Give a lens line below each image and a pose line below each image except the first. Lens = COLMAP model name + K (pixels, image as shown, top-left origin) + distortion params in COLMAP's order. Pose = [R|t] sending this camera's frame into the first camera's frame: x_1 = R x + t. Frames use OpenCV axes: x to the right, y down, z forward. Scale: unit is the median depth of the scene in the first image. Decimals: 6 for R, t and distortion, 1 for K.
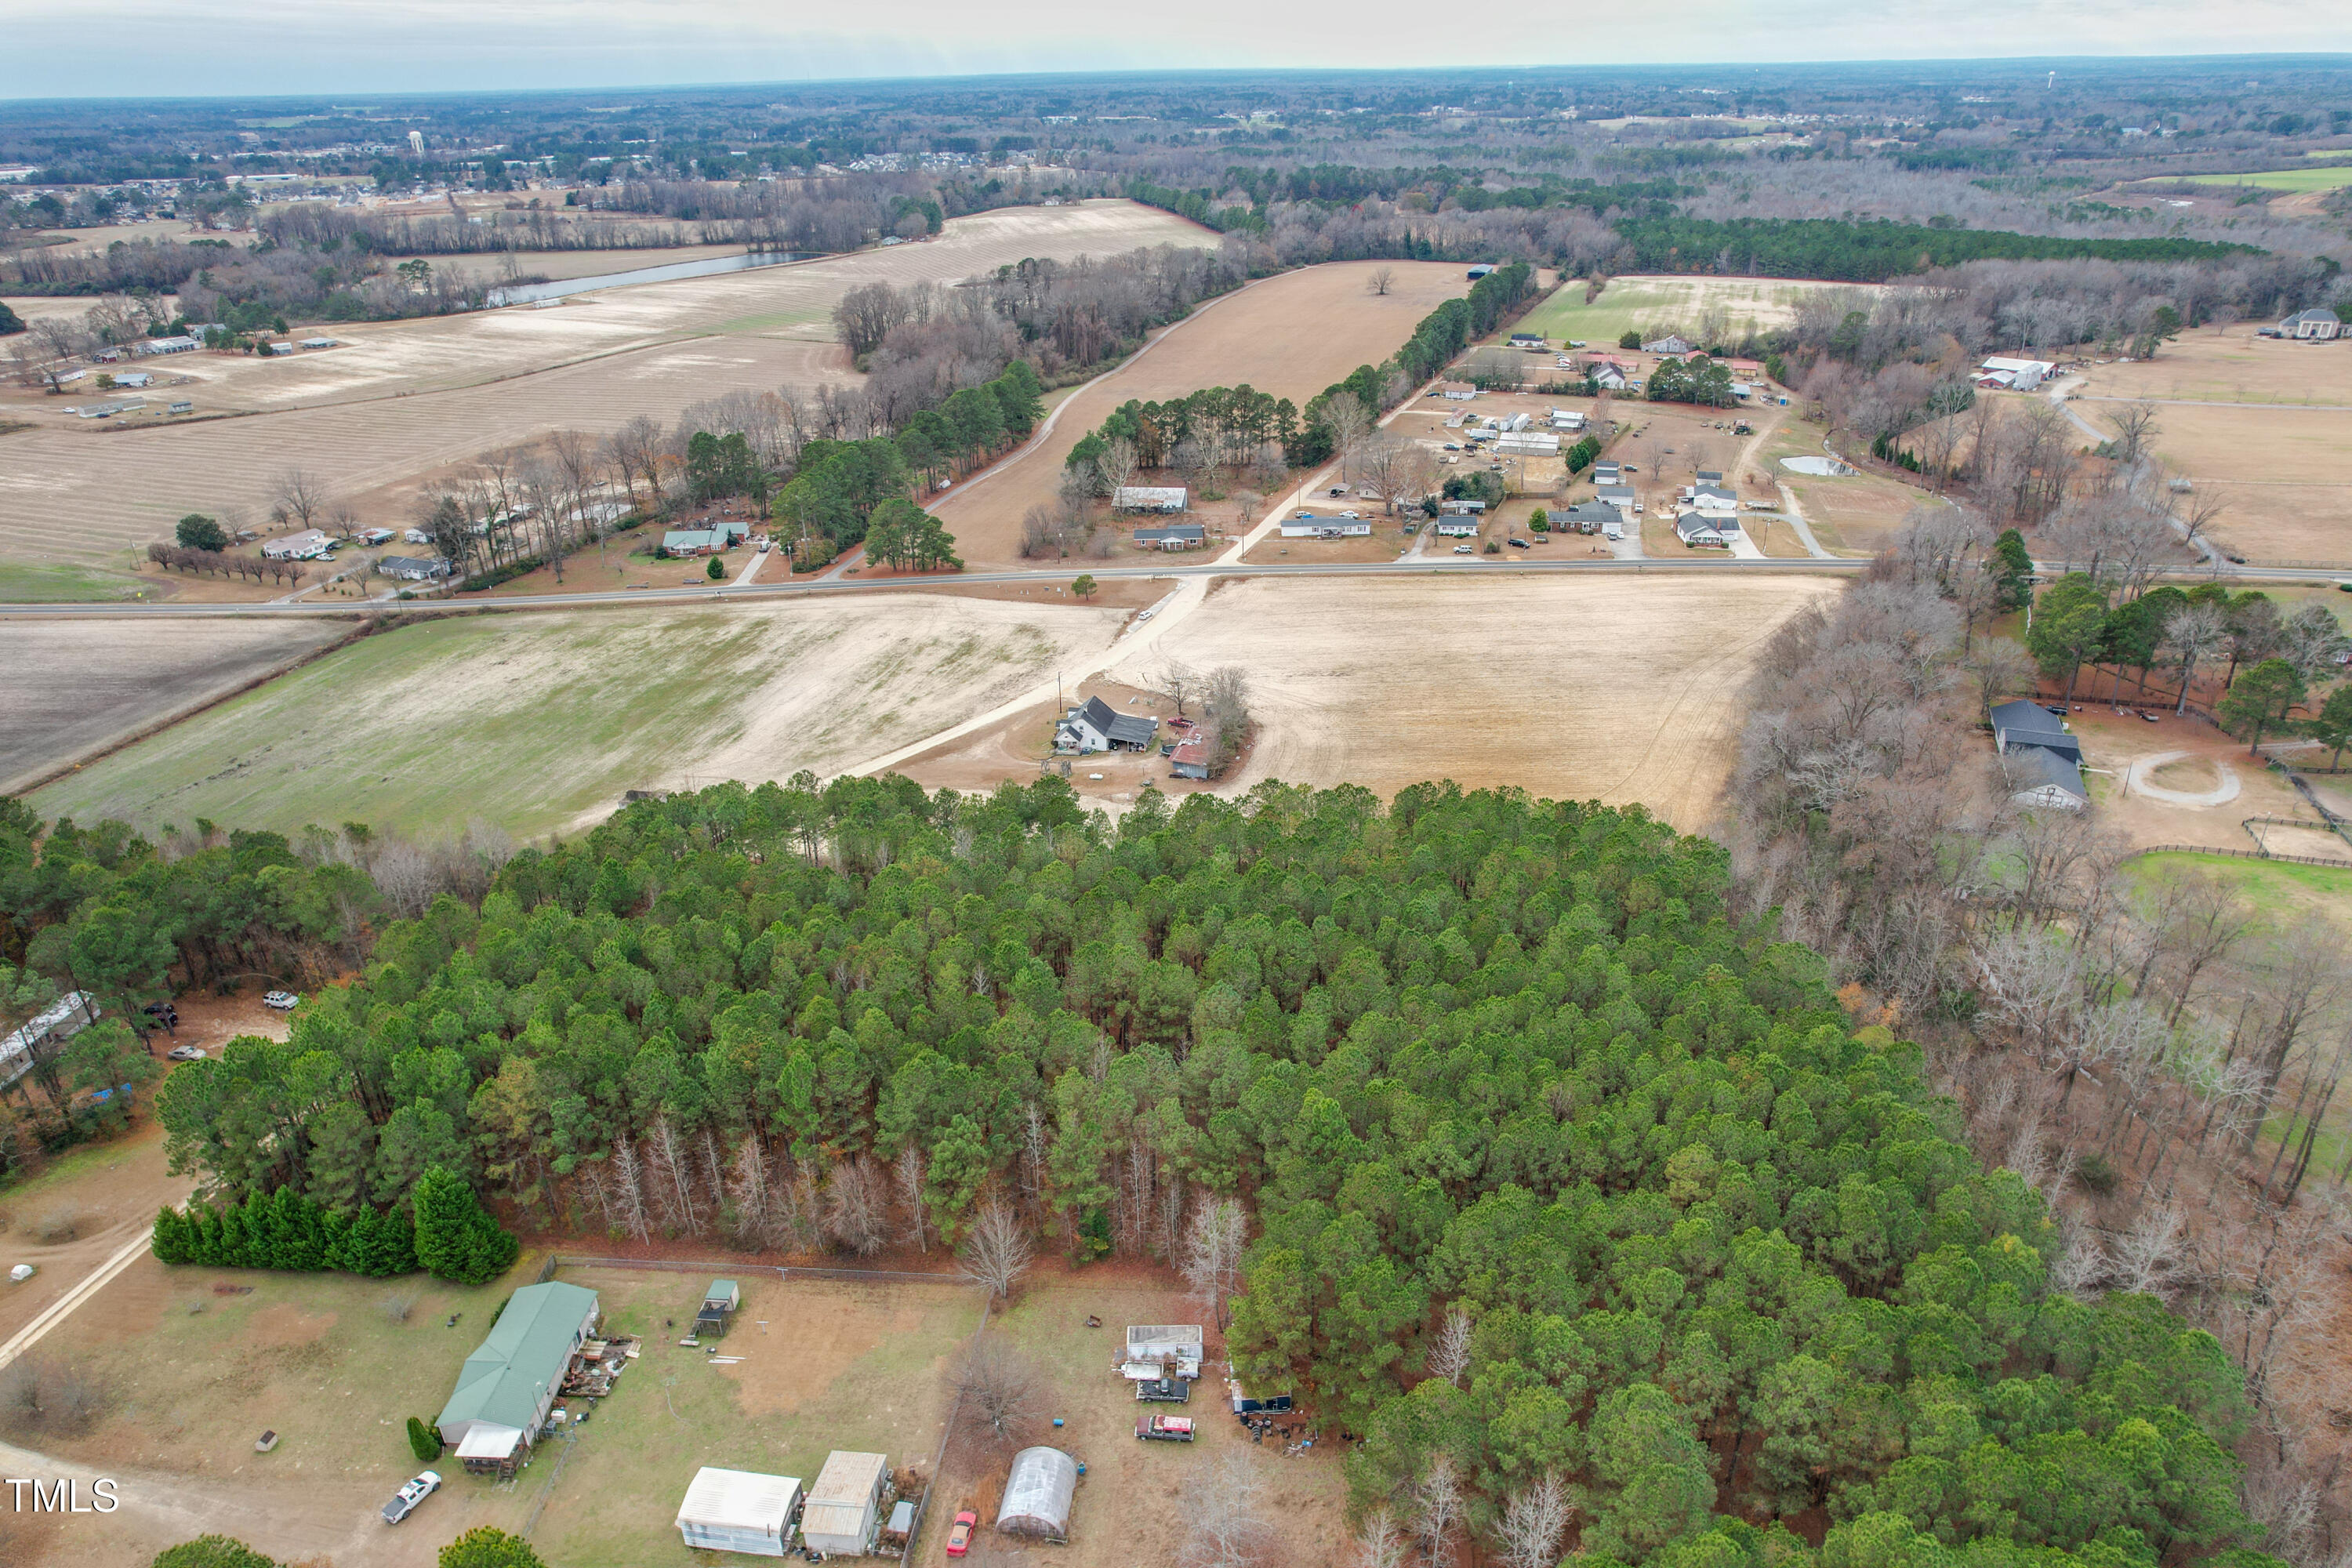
lens RADIAL K [[1515.9, 0, 1180.0], [0, 1515.9, 774.7], [0, 0, 1]] dist [-0.095543, 0.092037]
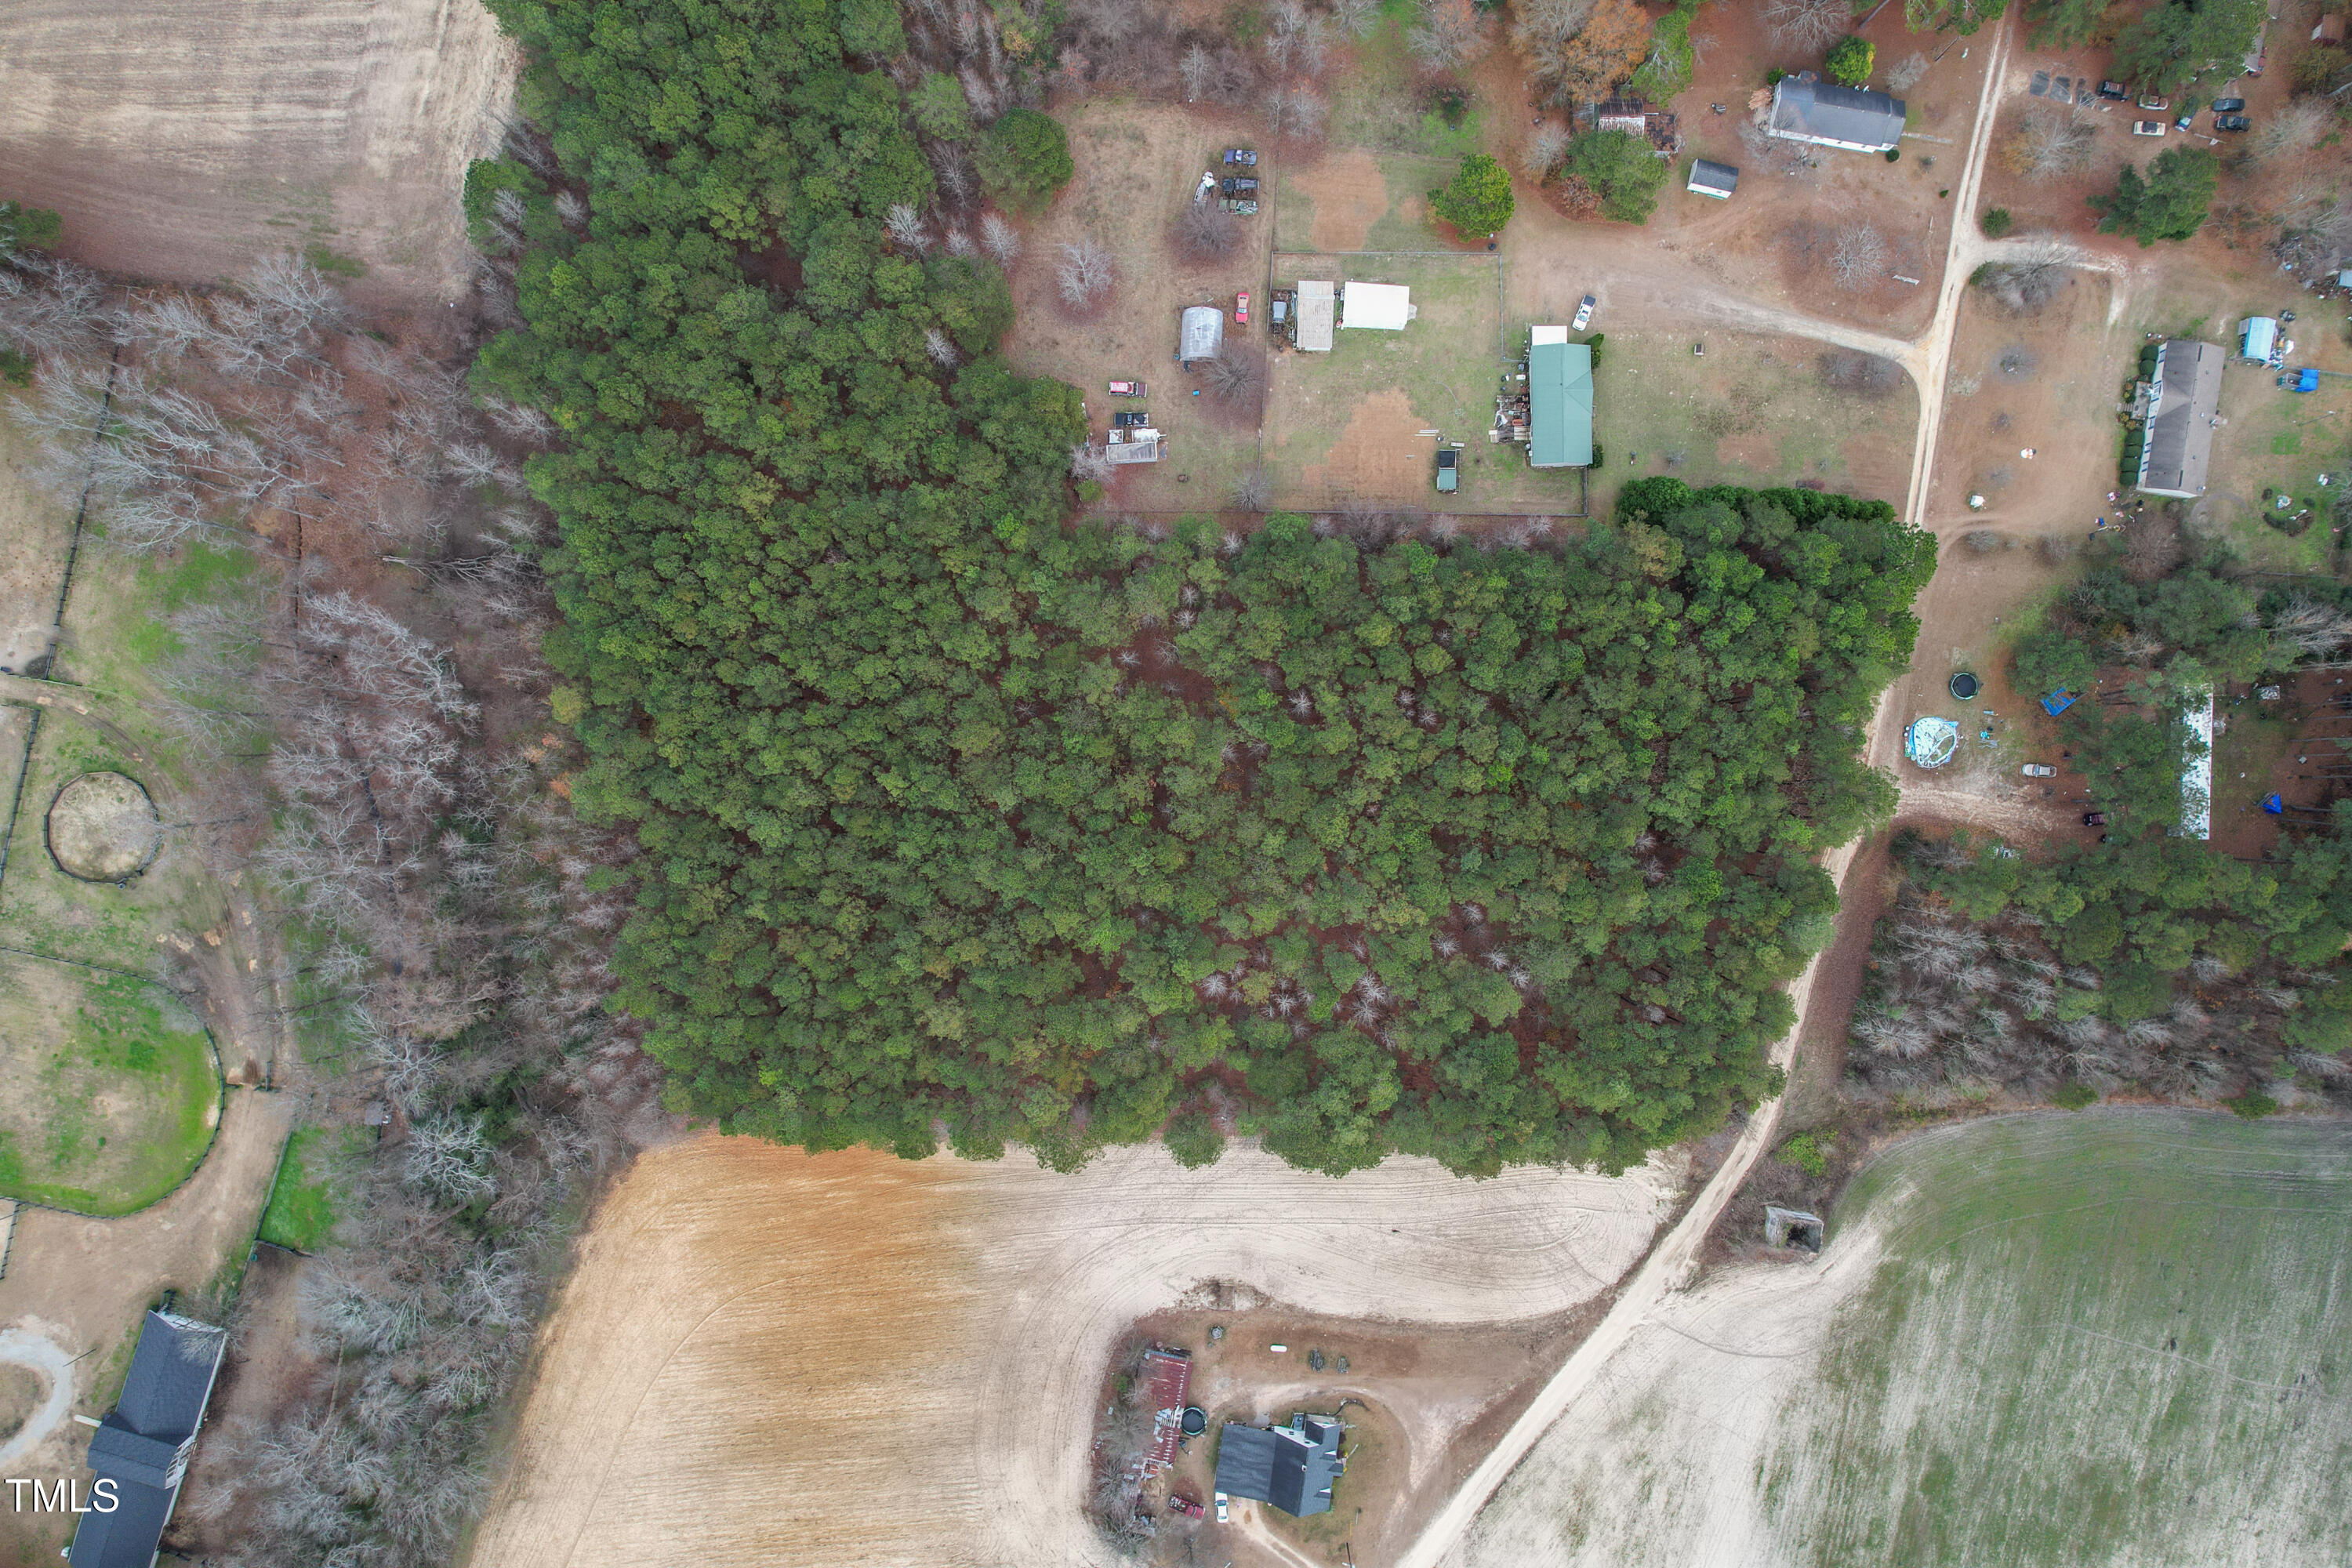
lens RADIAL K [[1507.2, 0, 1179.6], [0, 1507.2, 787.1], [0, 0, 1]] dist [-0.084448, 0.076499]
pose [[-0.997508, 0.061945, 0.033762, -0.033439], [0.003861, -0.429918, 0.902860, -0.426640], [0.070443, 0.900740, 0.428608, 0.255557]]
